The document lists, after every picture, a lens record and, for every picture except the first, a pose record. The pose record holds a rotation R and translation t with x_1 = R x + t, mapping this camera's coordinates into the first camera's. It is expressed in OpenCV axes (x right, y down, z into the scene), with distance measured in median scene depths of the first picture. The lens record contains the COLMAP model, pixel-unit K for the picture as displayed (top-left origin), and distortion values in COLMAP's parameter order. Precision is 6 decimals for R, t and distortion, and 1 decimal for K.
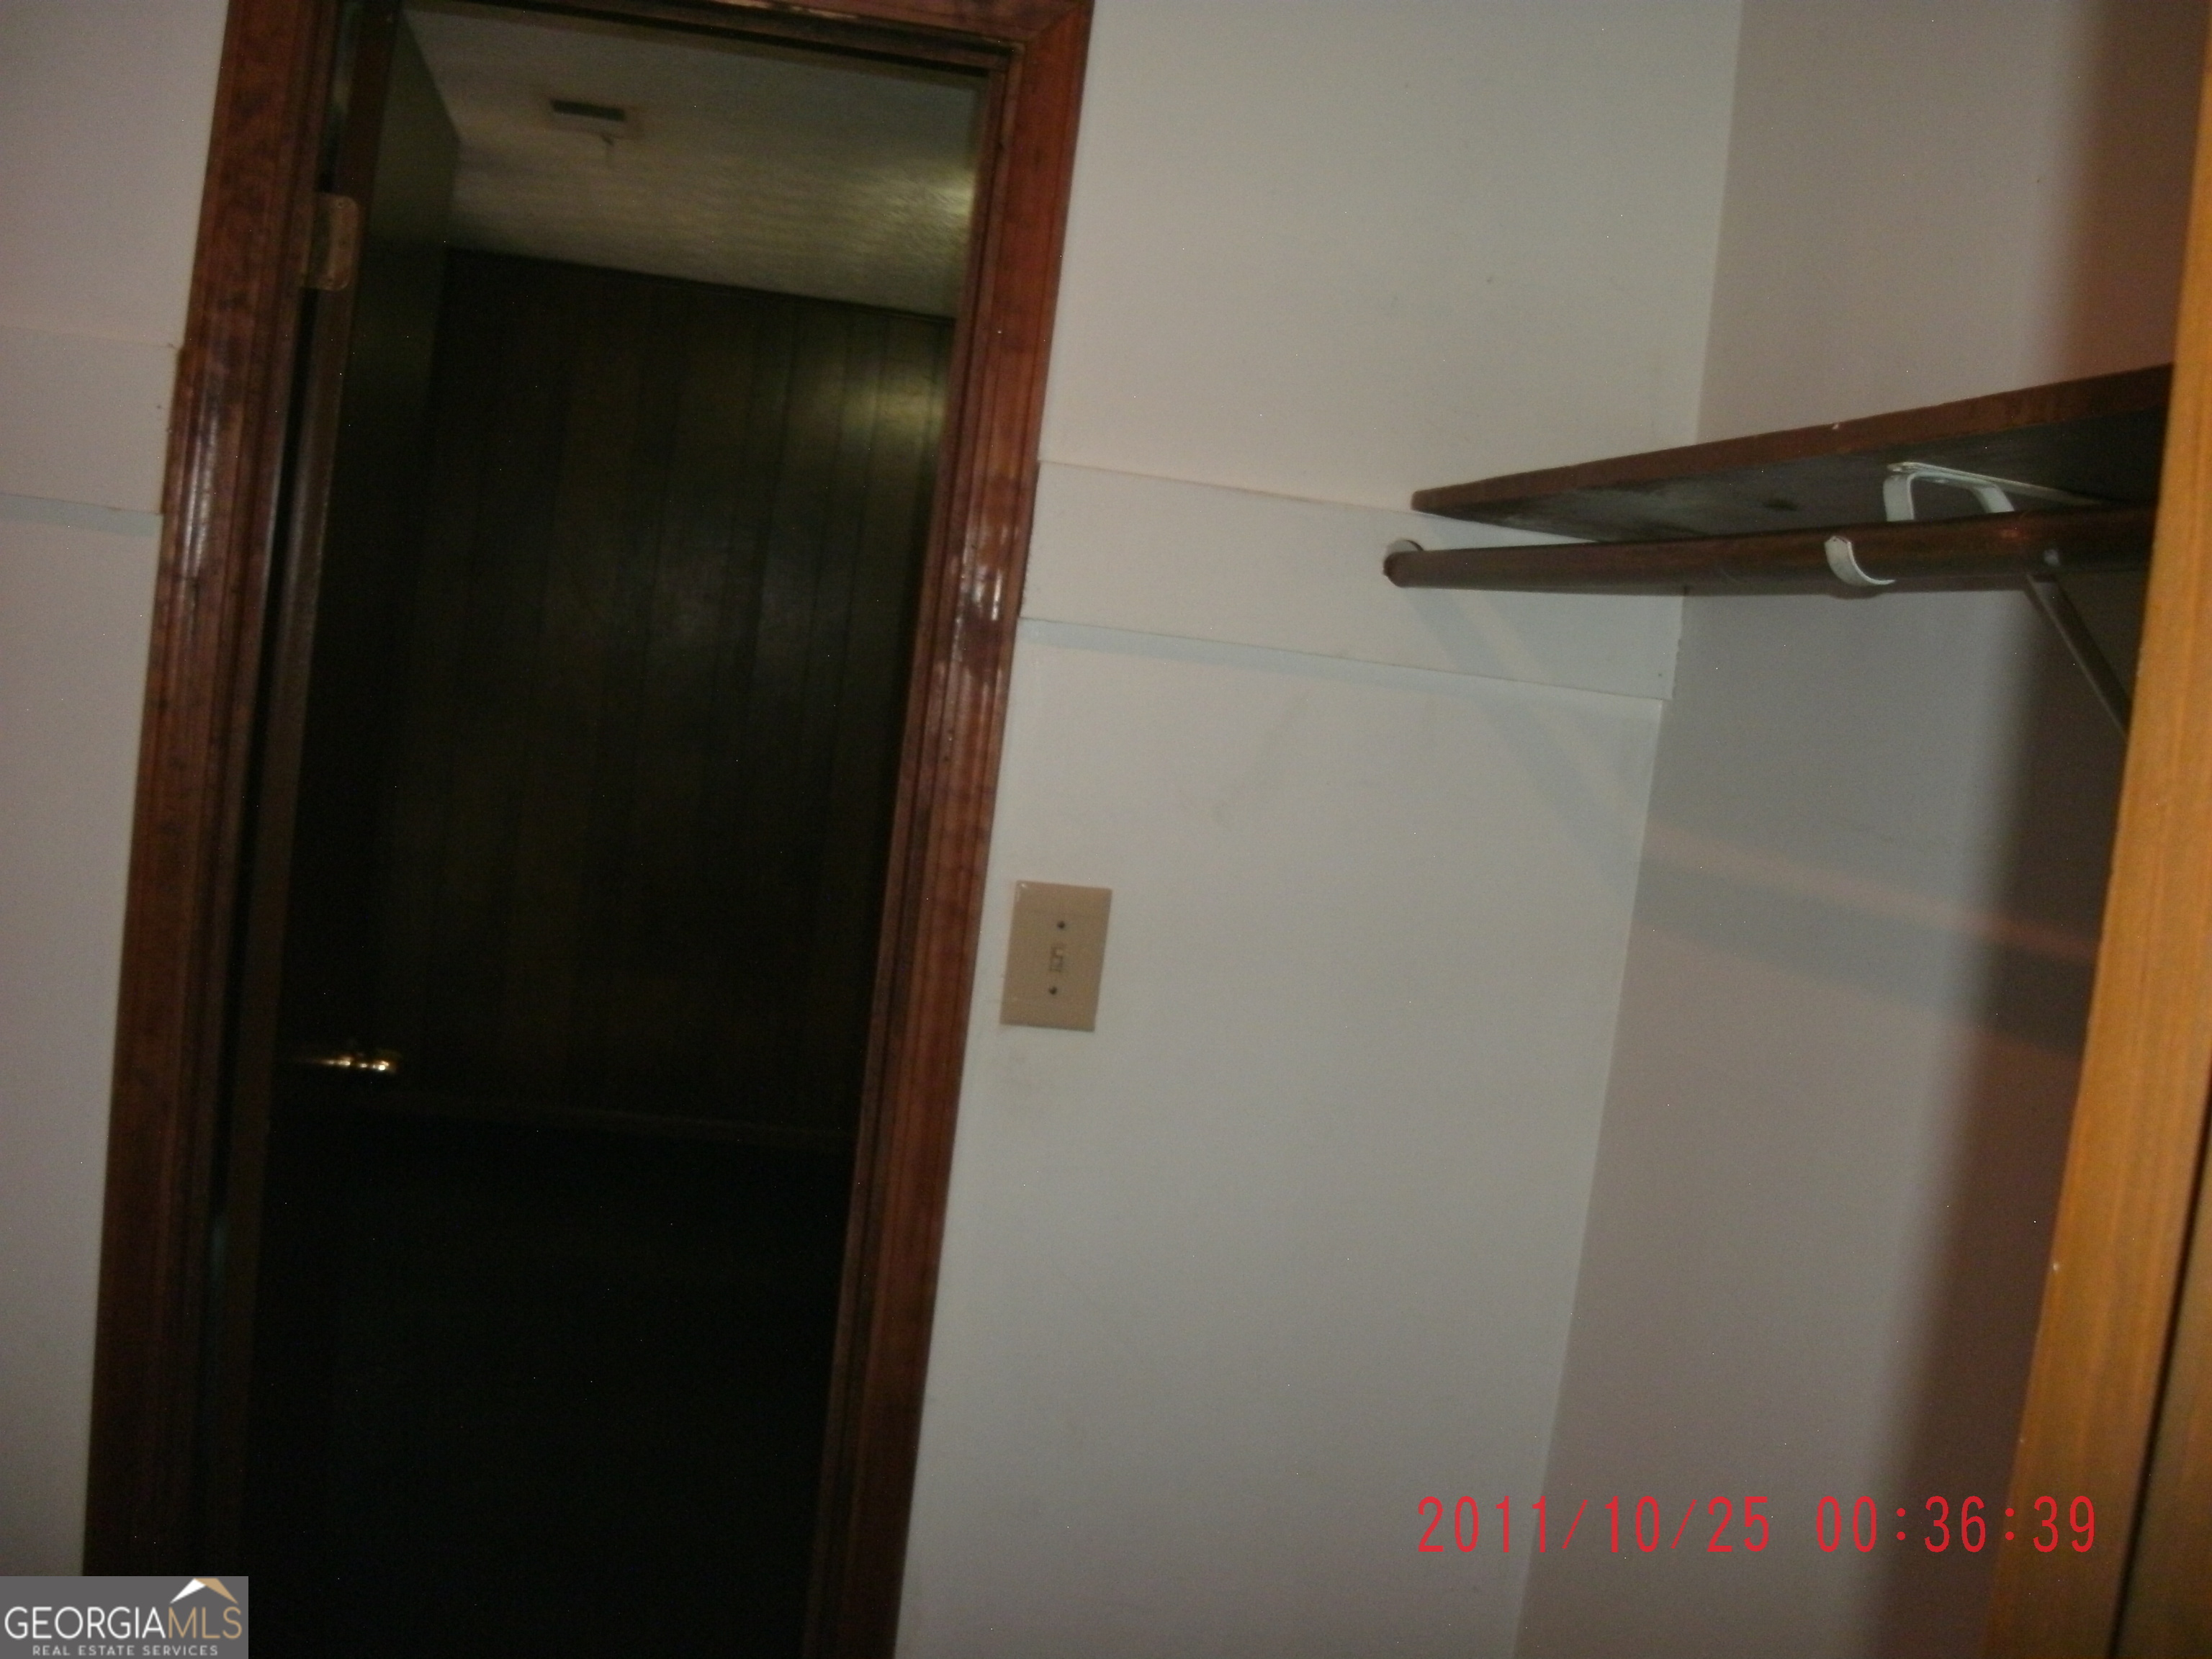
lens RADIAL K [[2072.2, 0, 1102.0], [0, 2072.2, 751.3], [0, 0, 1]] dist [-0.218274, 0.152539]
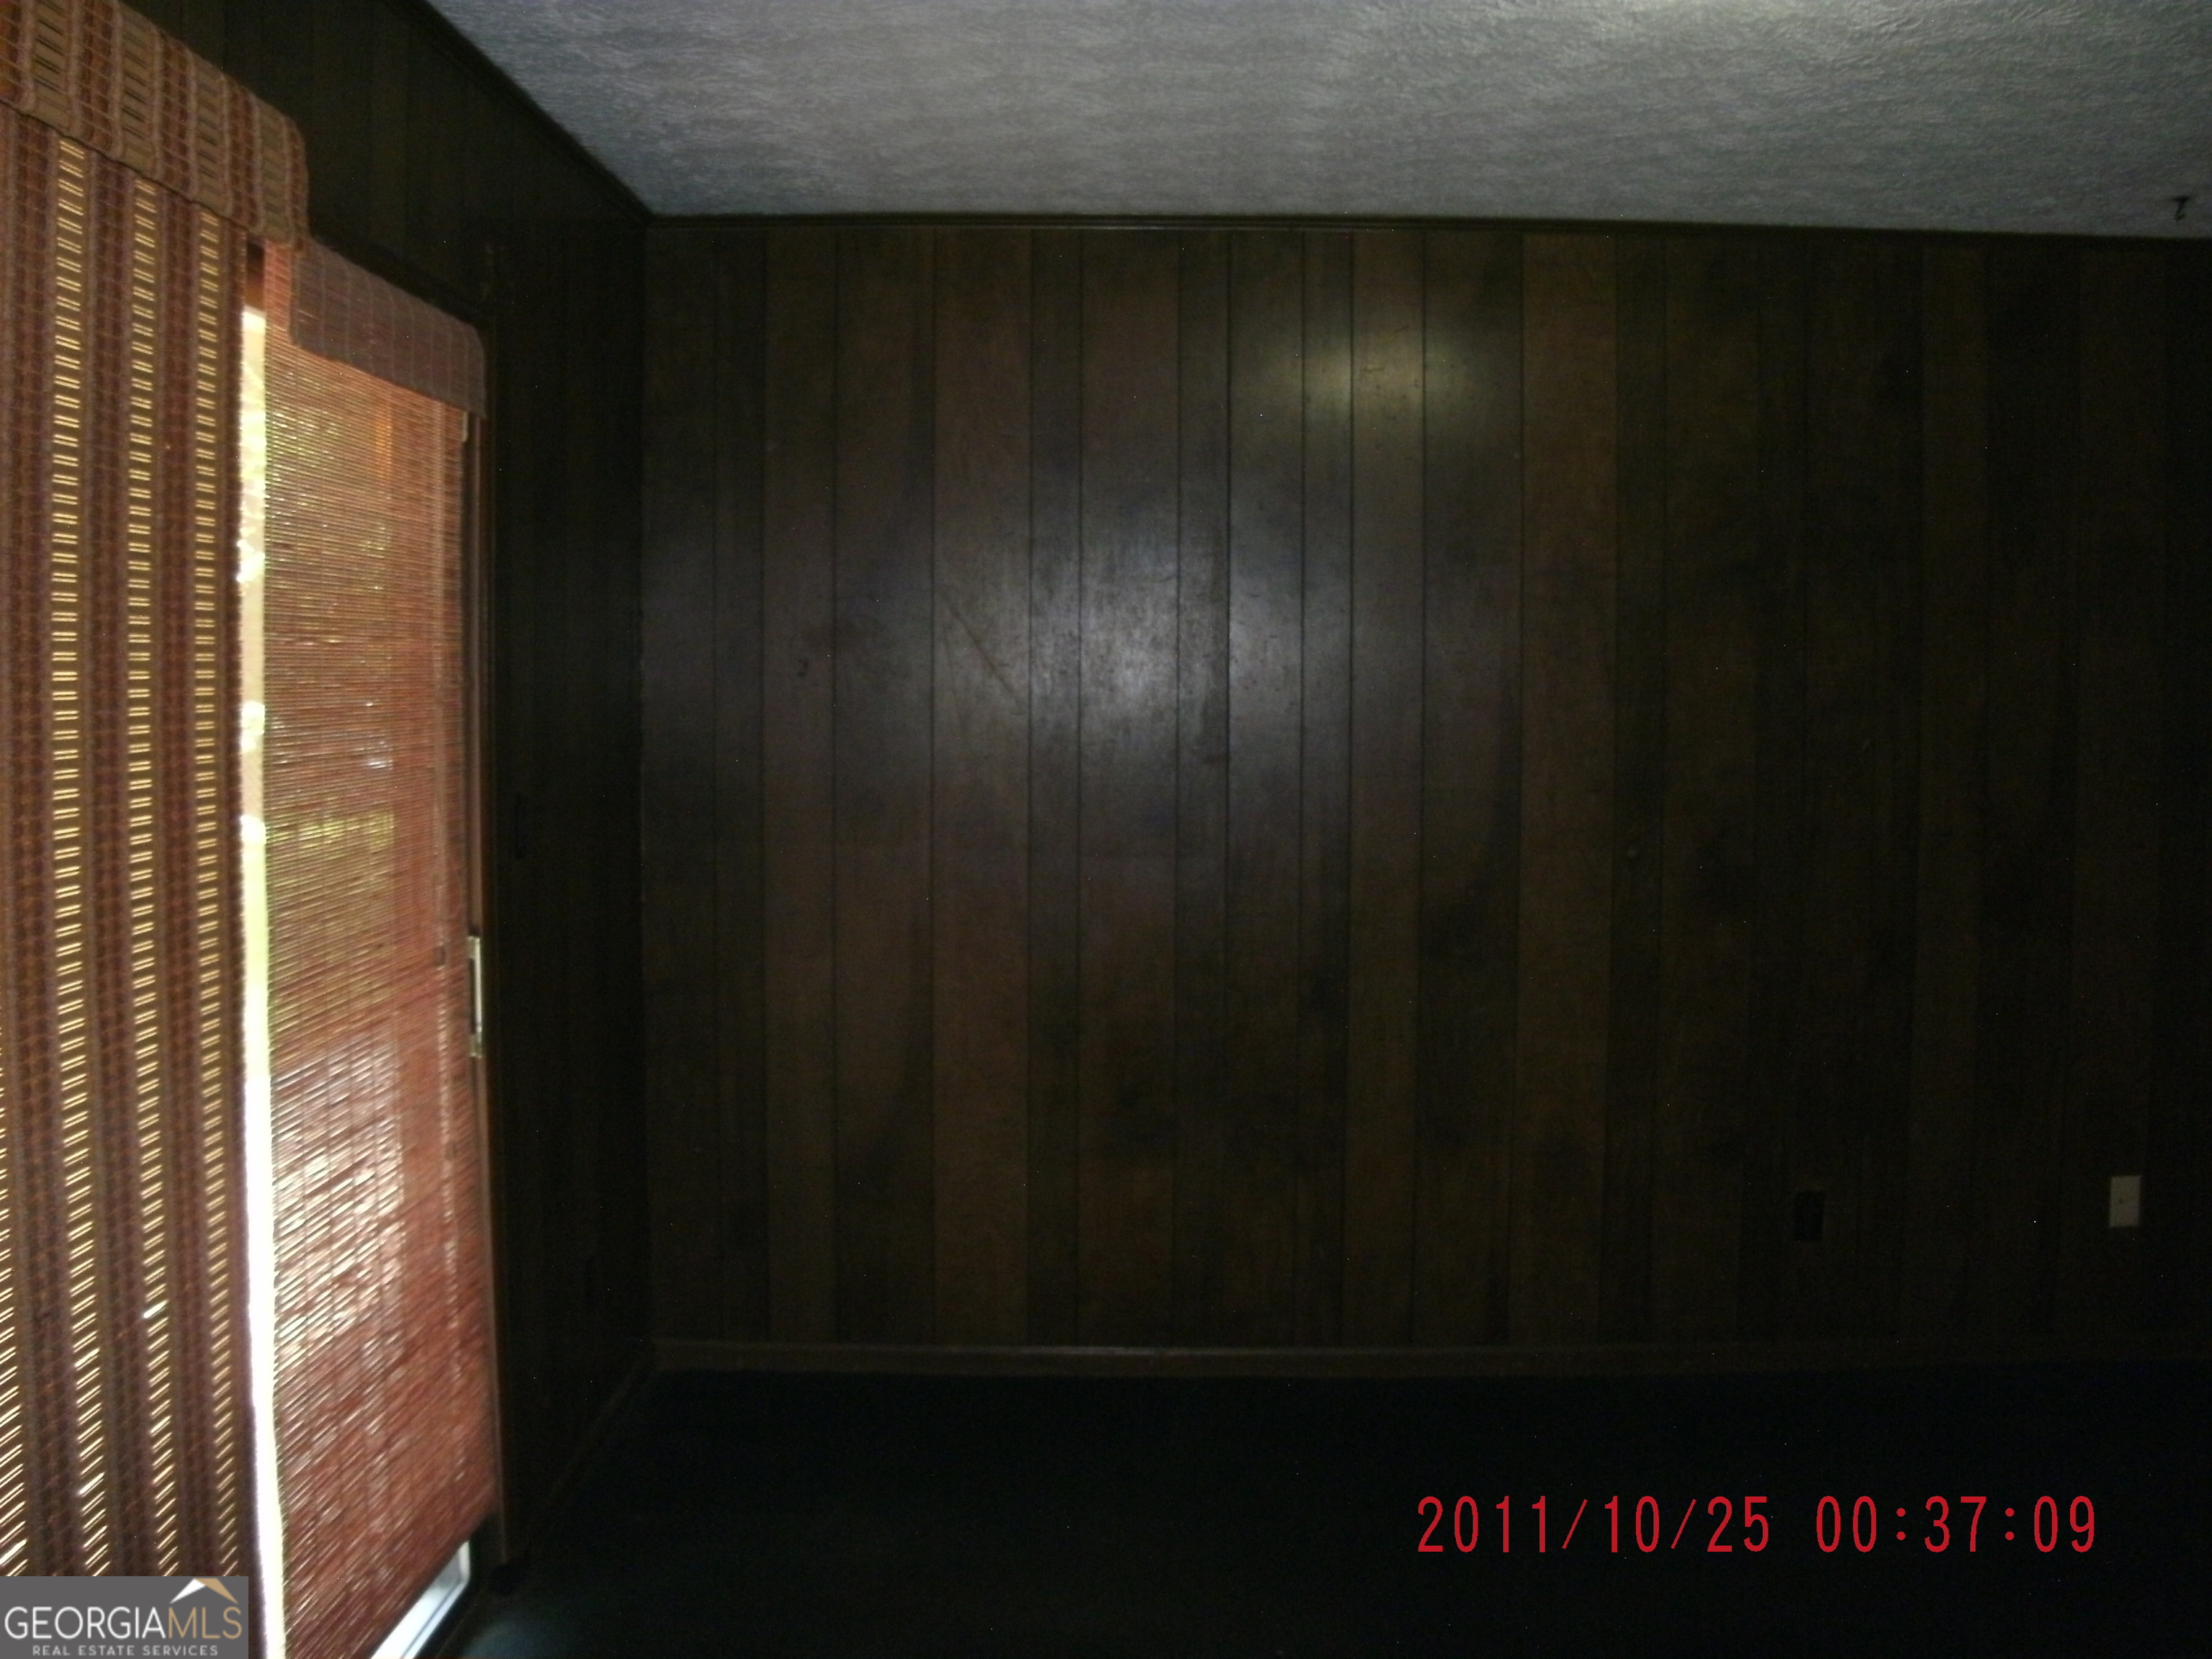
lens RADIAL K [[2072.2, 0, 1102.0], [0, 2072.2, 751.3], [0, 0, 1]] dist [-0.218274, 0.152539]
pose [[0.969161, -0.111975, -0.219520, -0.055498], [0.109148, 0.993711, -0.025001, -0.021140], [0.220939, 0.000270, 0.975288, 0.288591]]
